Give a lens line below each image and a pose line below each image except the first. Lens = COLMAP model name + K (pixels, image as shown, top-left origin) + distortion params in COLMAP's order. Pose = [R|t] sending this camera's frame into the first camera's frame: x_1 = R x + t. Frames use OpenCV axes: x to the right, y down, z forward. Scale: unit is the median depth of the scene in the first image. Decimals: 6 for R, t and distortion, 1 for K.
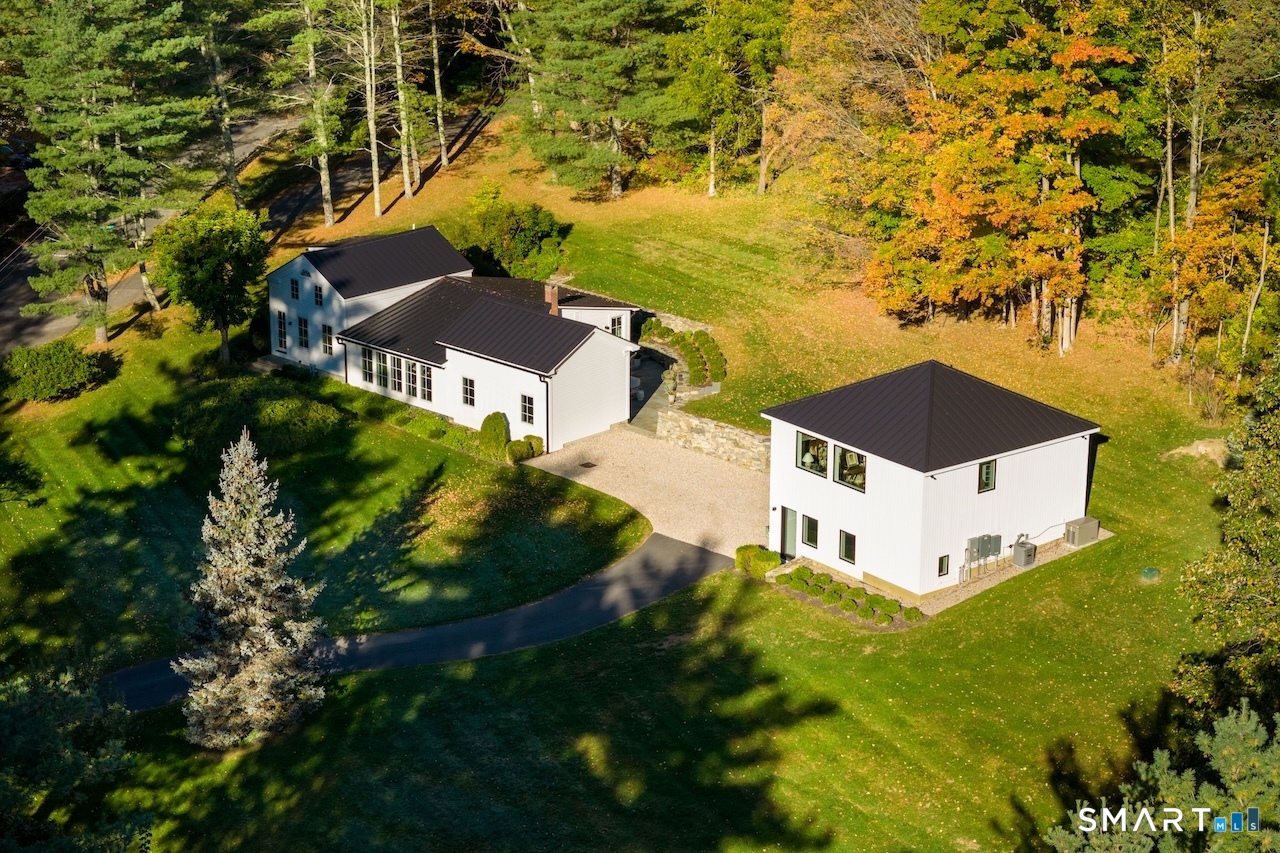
lens RADIAL K [[2504.2, 0, 640.5], [0, 2504.2, 426.2], [0, 0, 1]] dist [-0.083472, 0.000000]
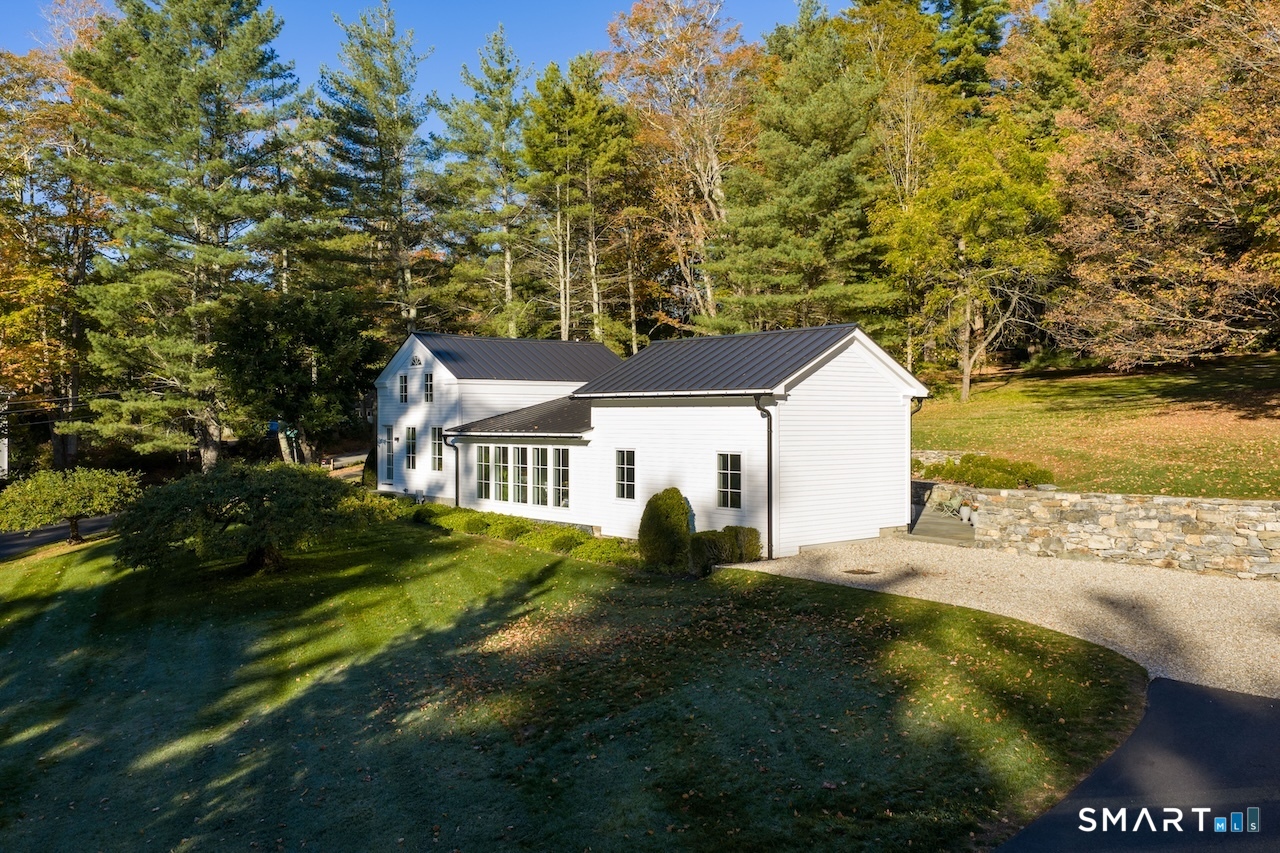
lens RADIAL K [[1054.7, 0, 632.8], [0, 1054.7, 427.1], [0, 0, 1]] dist [0.006717, 0.000044]
pose [[0.993531, -0.004570, -0.113465, -0.039319], [-0.028887, 0.956151, -0.291446, 0.046961], [0.109822, 0.292839, 0.949834, 0.766050]]
